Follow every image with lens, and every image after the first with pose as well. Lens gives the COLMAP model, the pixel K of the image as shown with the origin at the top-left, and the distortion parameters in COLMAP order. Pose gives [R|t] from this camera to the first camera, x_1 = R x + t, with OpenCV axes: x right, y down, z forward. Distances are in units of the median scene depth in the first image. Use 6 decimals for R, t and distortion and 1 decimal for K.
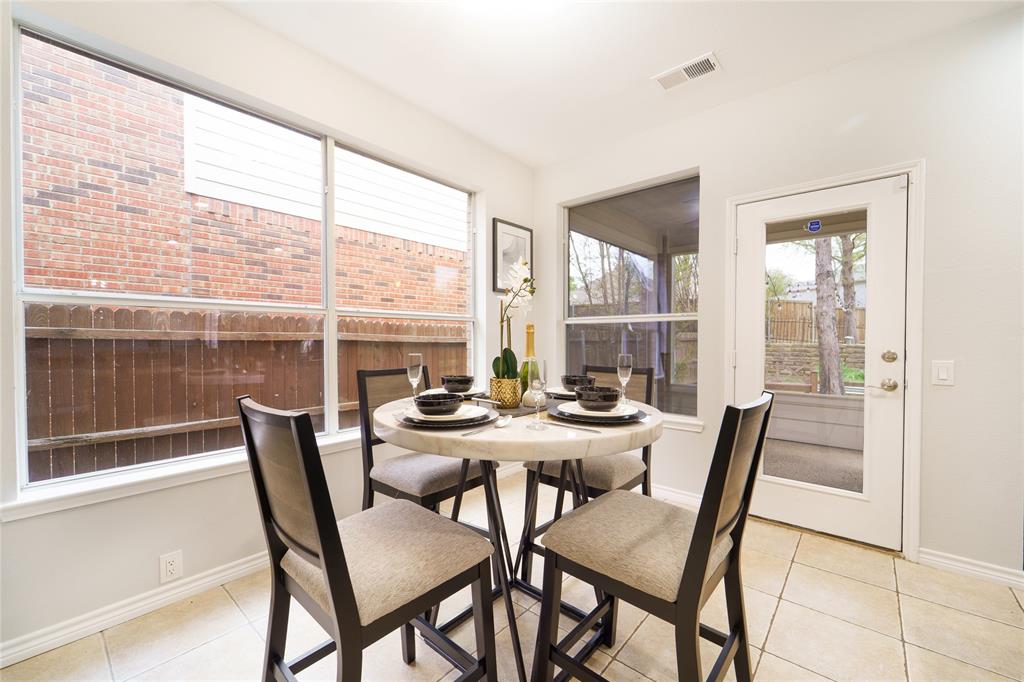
lens RADIAL K [[412.1, 0, 517.0], [0, 412.1, 339.9], [0, 0, 1]] dist [-0.000441, -0.001054]
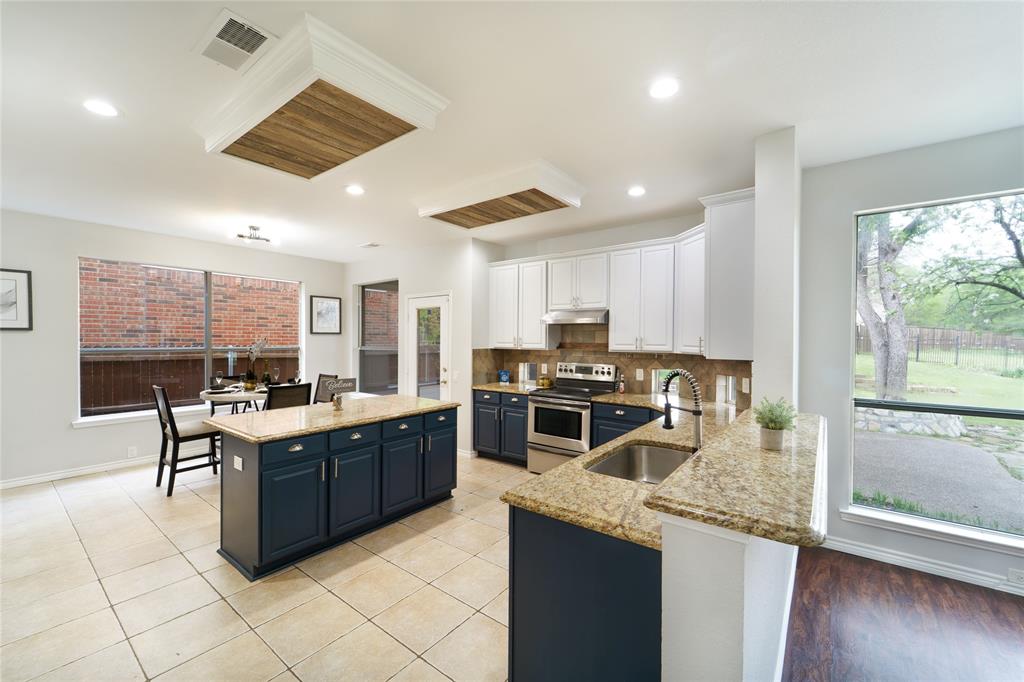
lens RADIAL K [[412.1, 0, 518.2], [0, 412.1, 335.7], [0, 0, 1]] dist [-0.000441, -0.001054]
pose [[0.998320, 0.001092, 0.057935, 0.637826], [-0.000492, 0.999946, -0.010378, -0.072130], [-0.057943, 0.010332, 0.998266, -0.770844]]
